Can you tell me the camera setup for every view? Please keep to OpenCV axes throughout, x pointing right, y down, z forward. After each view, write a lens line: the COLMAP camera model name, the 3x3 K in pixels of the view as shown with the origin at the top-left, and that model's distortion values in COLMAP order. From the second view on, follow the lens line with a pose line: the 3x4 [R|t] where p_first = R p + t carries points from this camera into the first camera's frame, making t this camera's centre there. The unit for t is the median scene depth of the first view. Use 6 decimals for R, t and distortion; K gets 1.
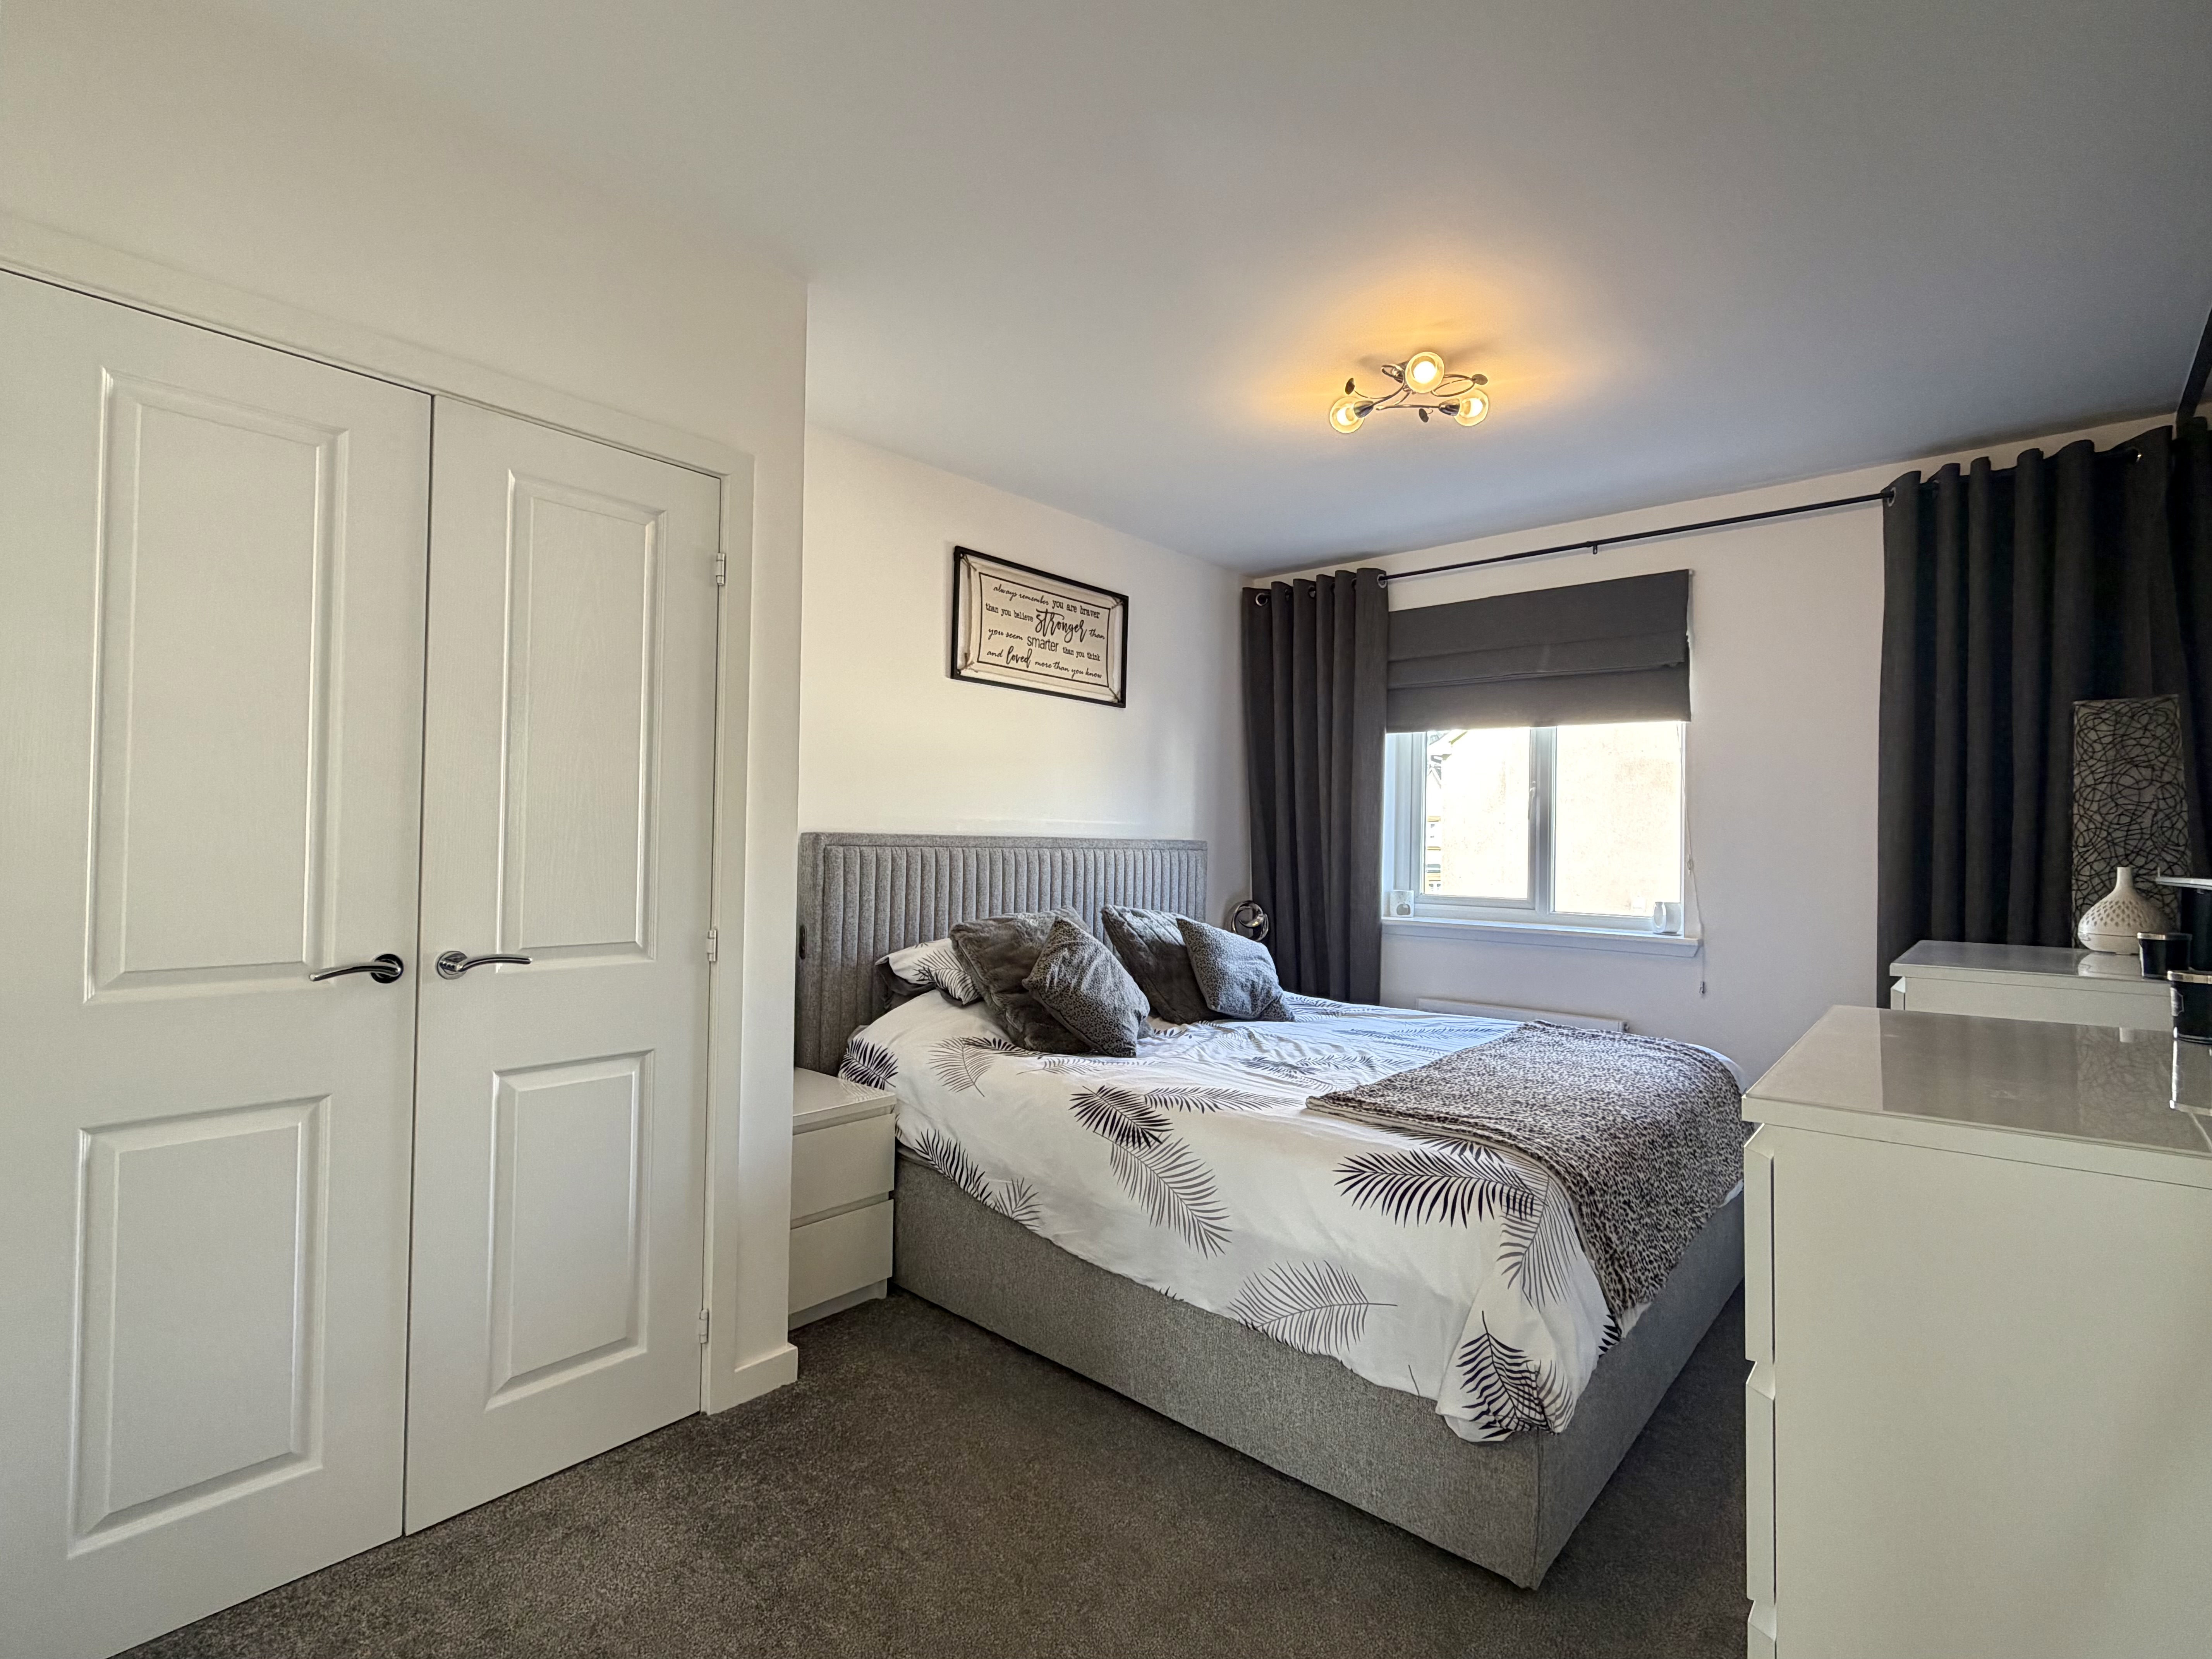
lens RADIAL K [[1042.7, 0, 1128.6], [0, 1042.7, 822.1], [0, 0, 1]] dist [-0.001222, 0.001036]
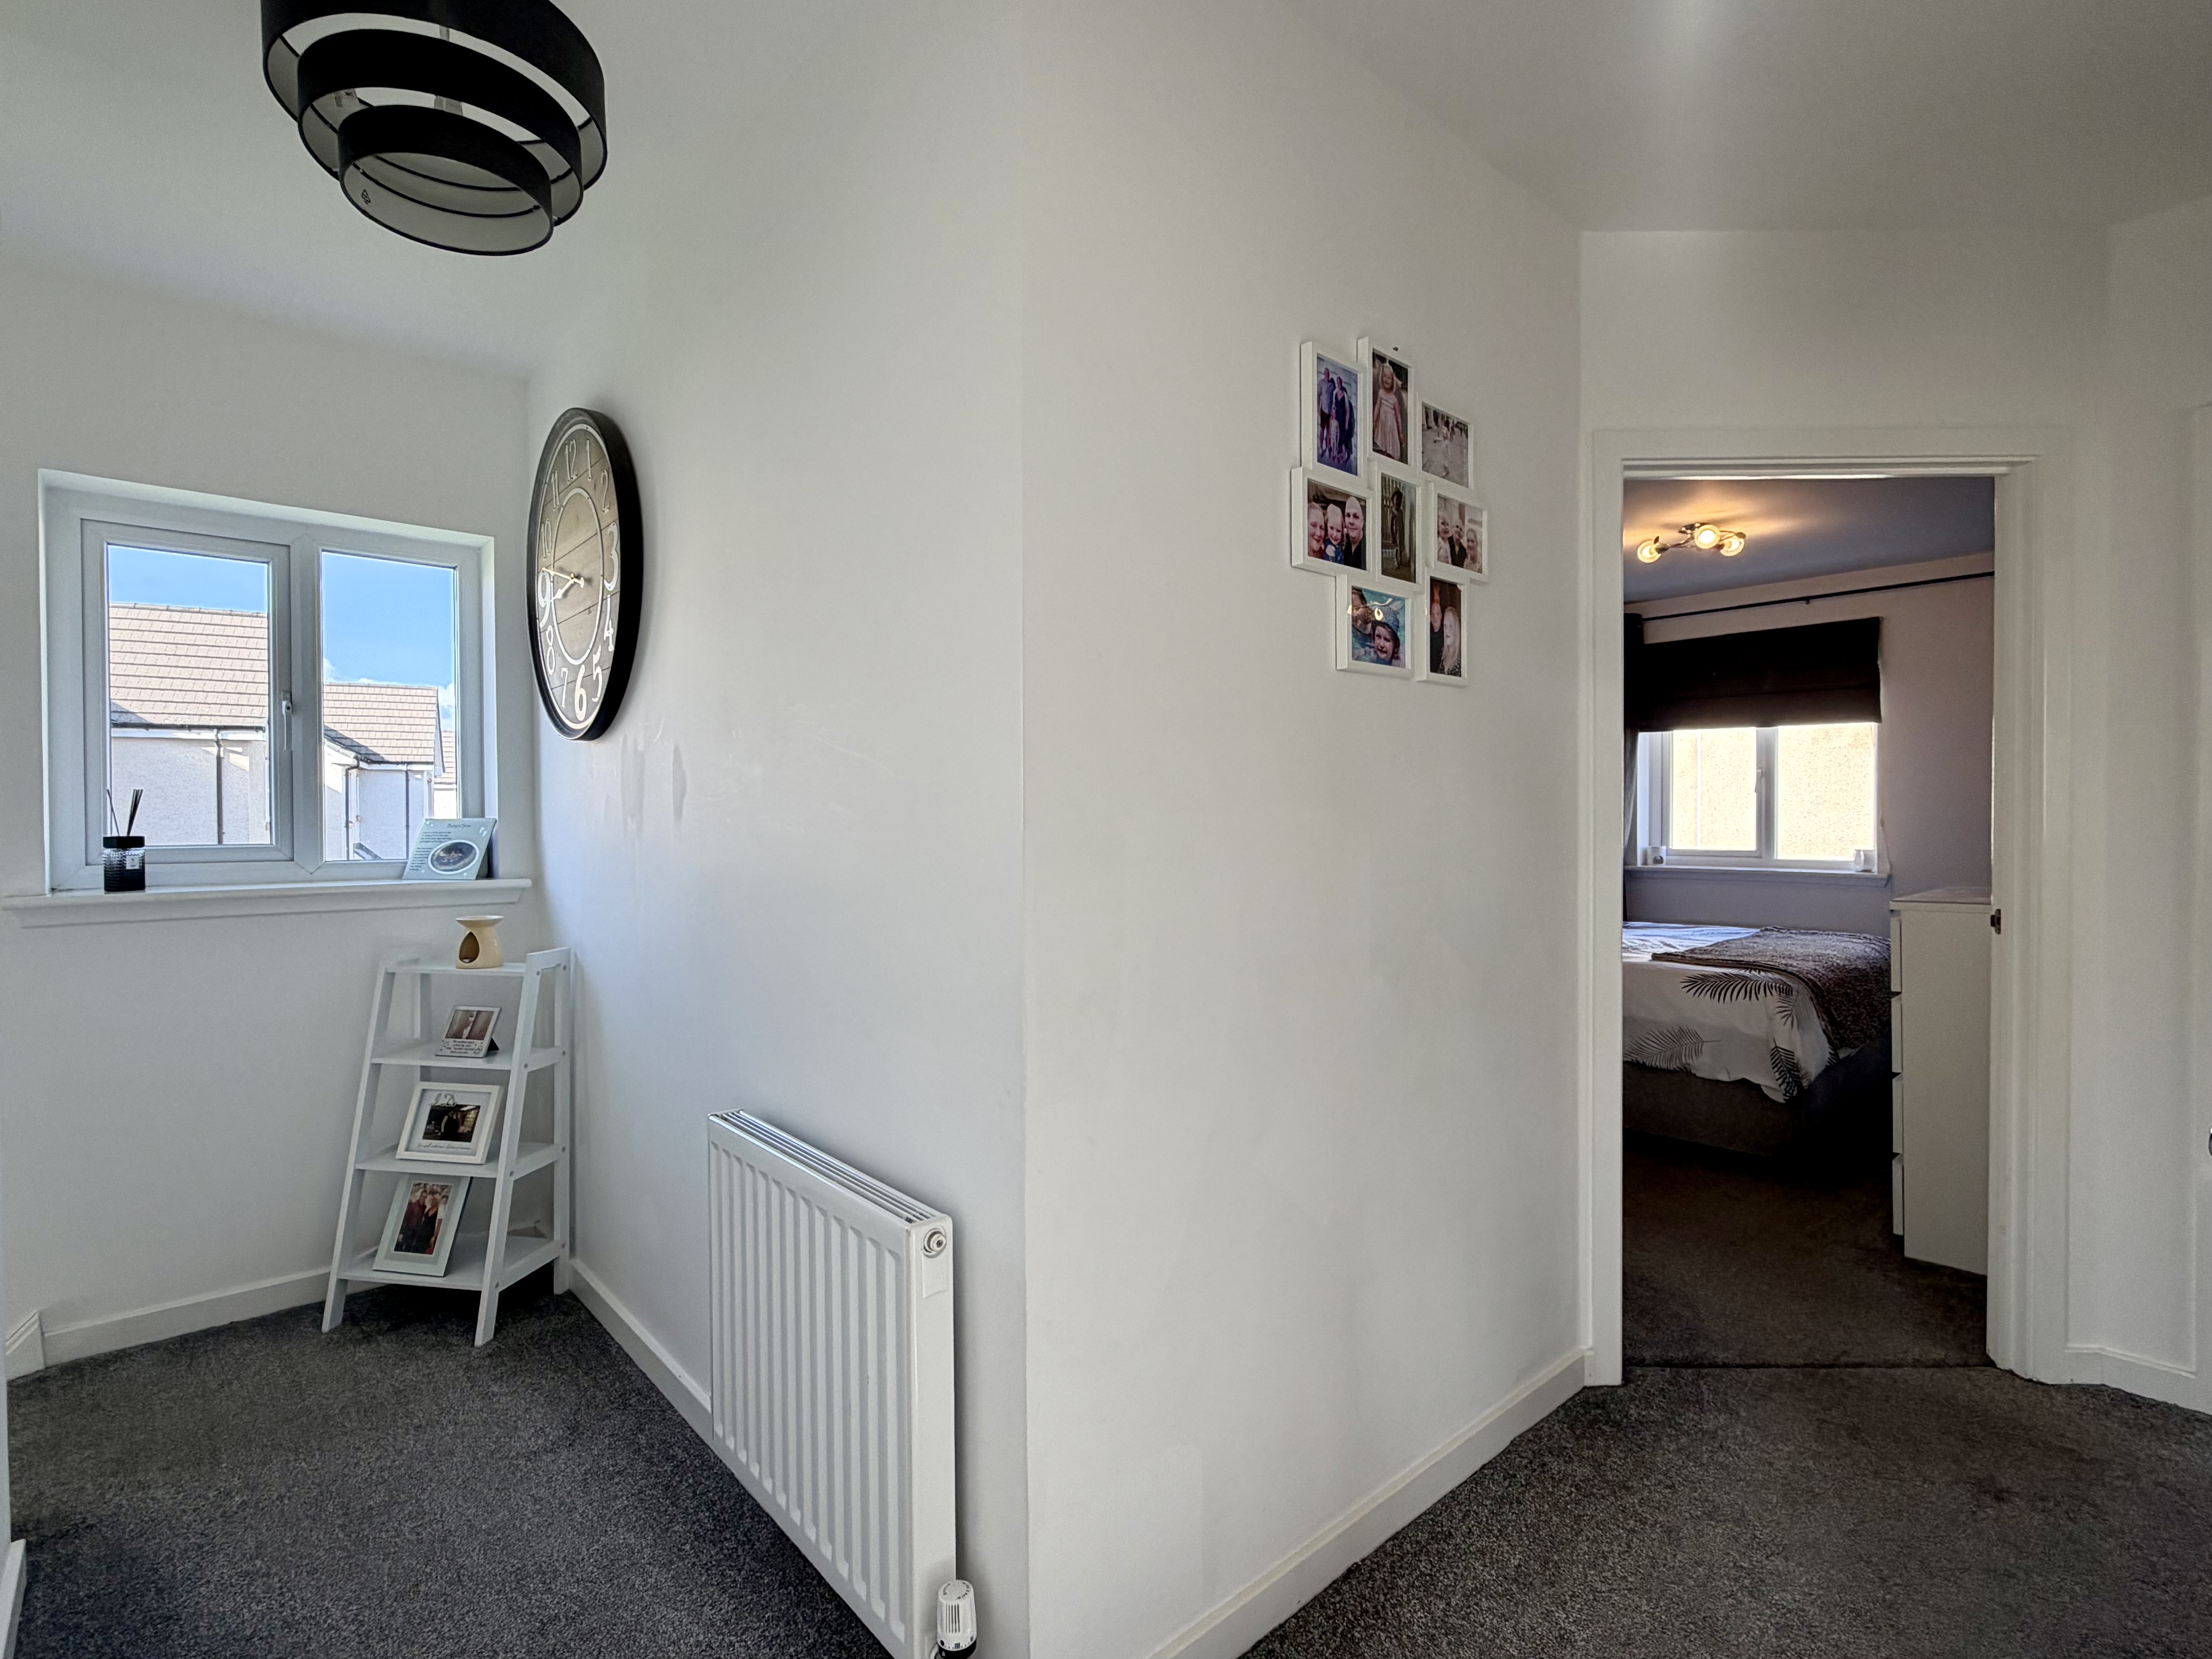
lens RADIAL K [[1061.1, 0, 1104.9], [0, 1061.1, 834.9], [0, 0, 1]] dist [-0.000359, 0.000542]
pose [[0.989347, -0.022383, -0.143849, -0.415319], [0.027463, 0.999064, 0.033431, -0.028325], [0.142966, -0.037025, 0.989035, -0.801778]]
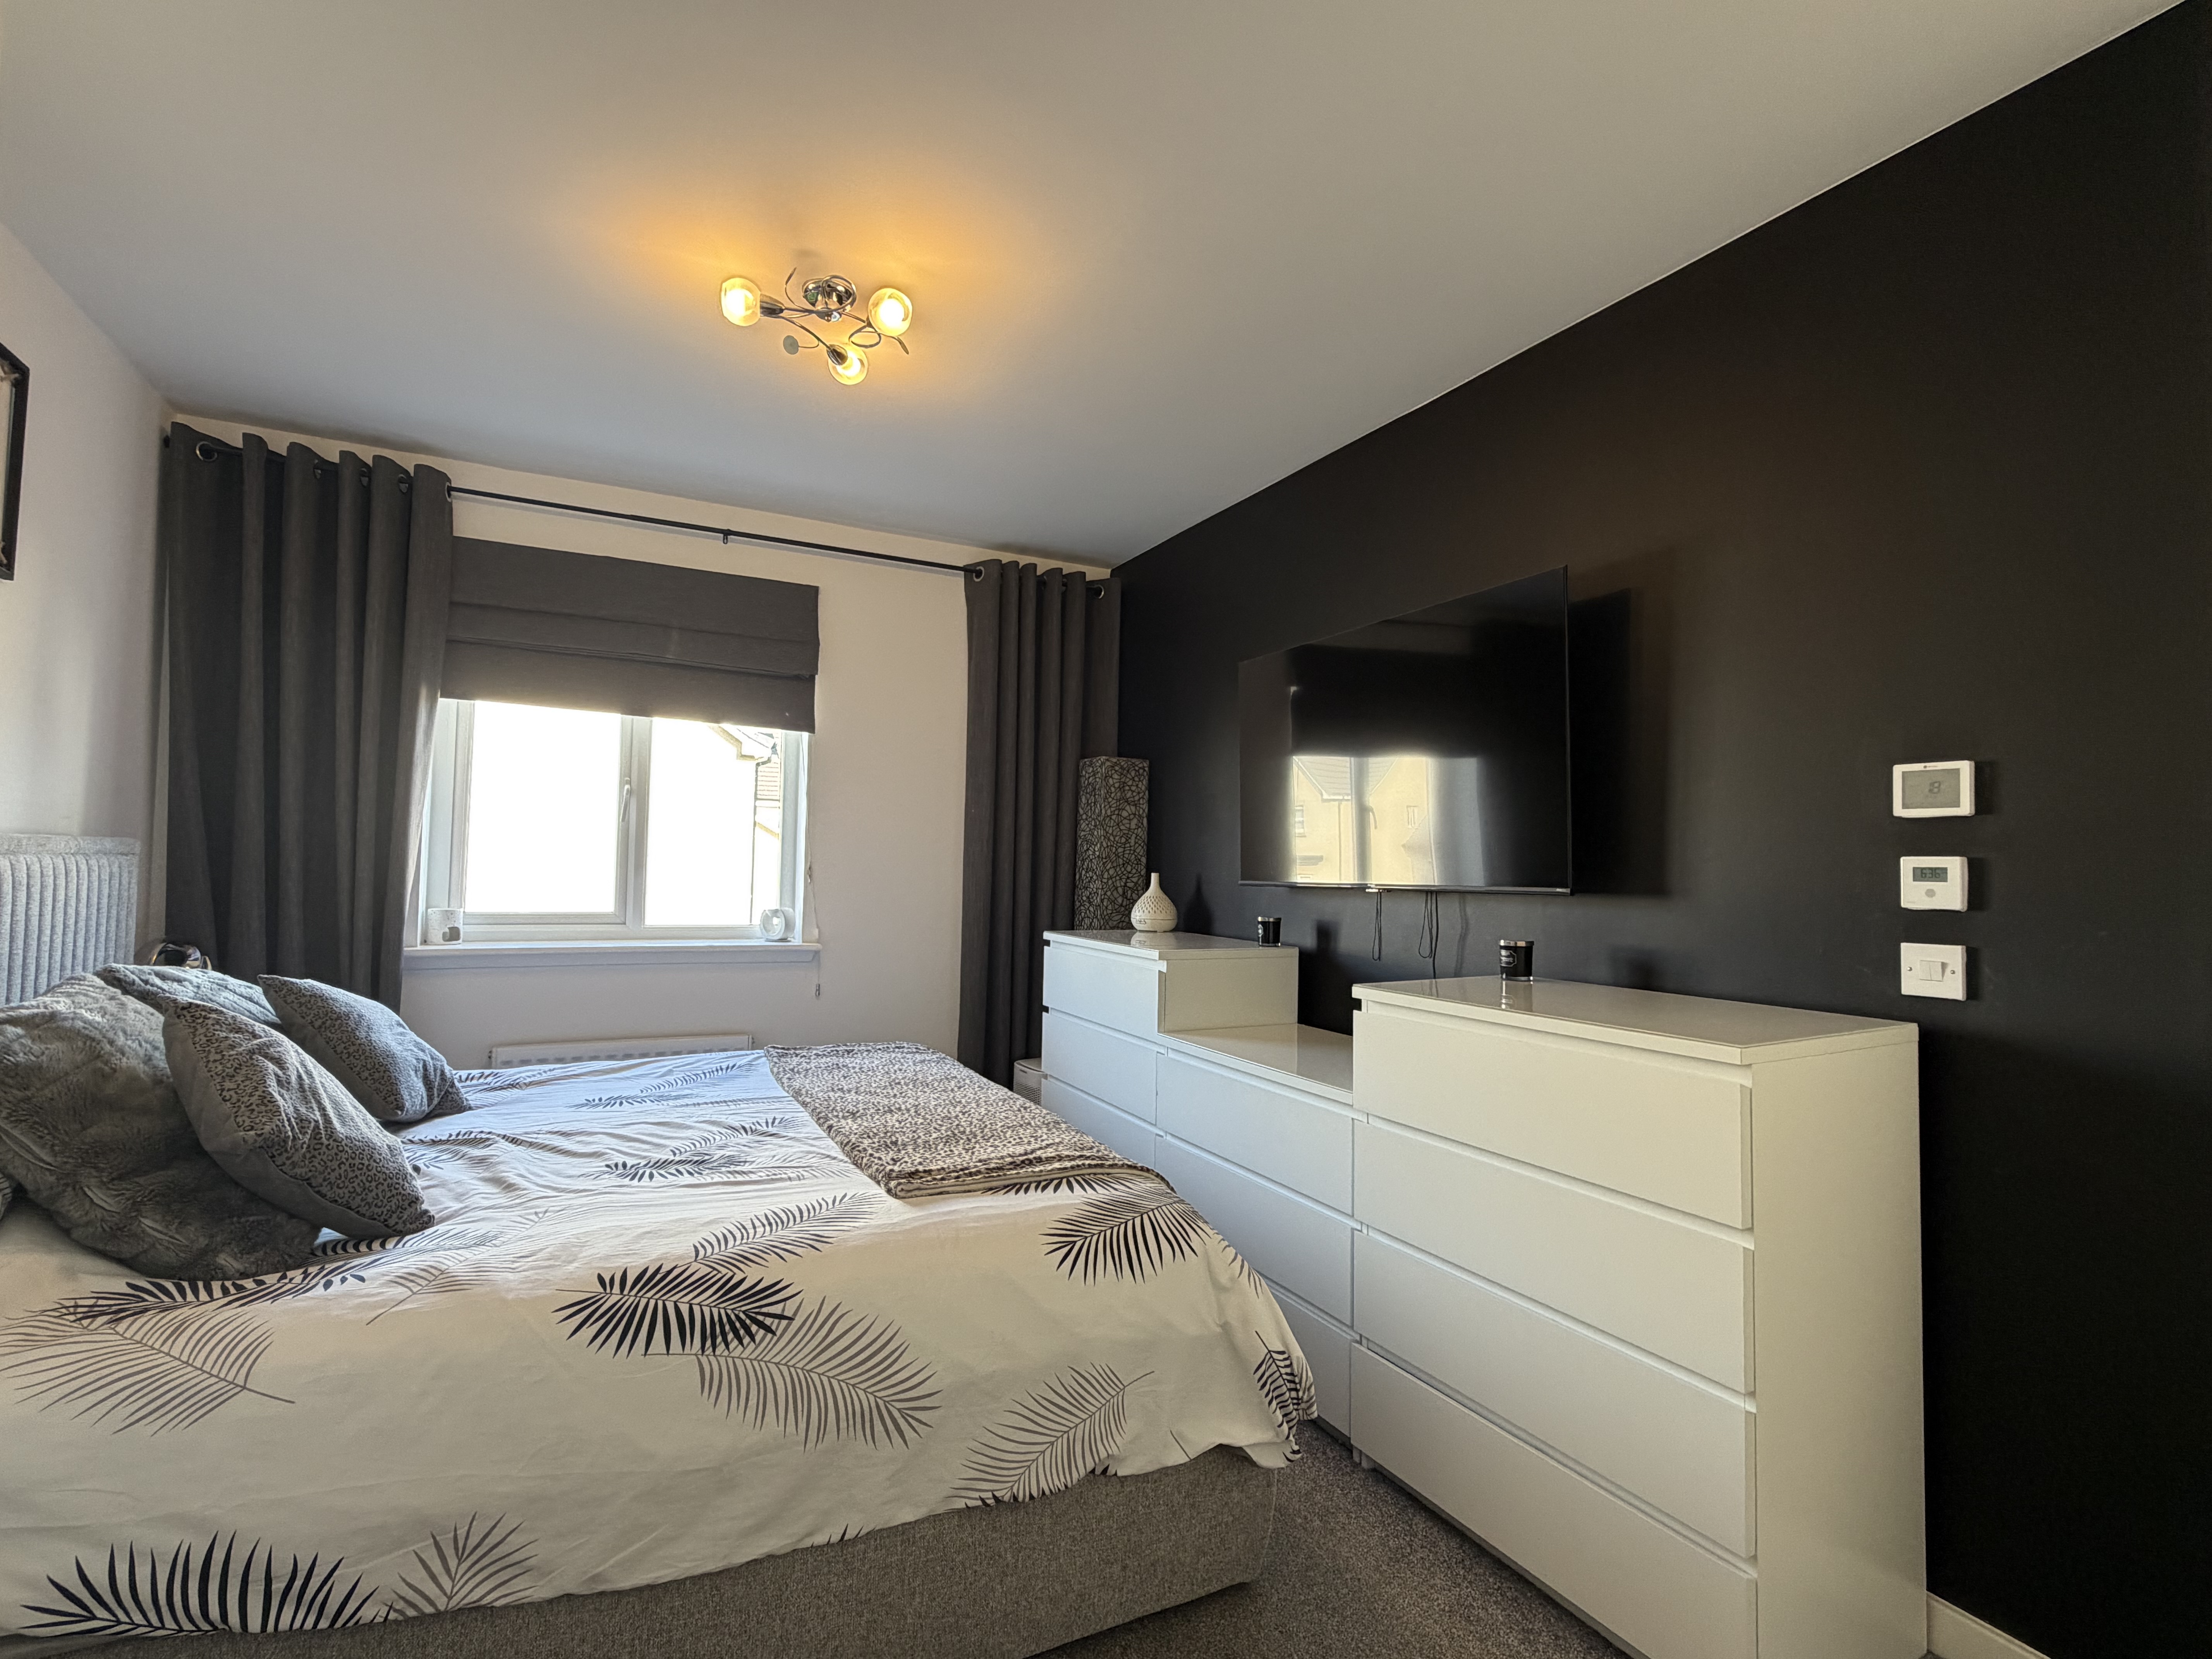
lens RADIAL K [[1042.7, 0, 1057.9], [0, 1042.7, 823.6], [0, 0, 1]] dist [-0.001222, 0.001036]
pose [[0.388800, 0.028914, 0.920868, -0.413930], [-0.034107, 0.999274, -0.016976, 0.002625], [-0.920691, -0.024808, 0.389504, 0.483224]]
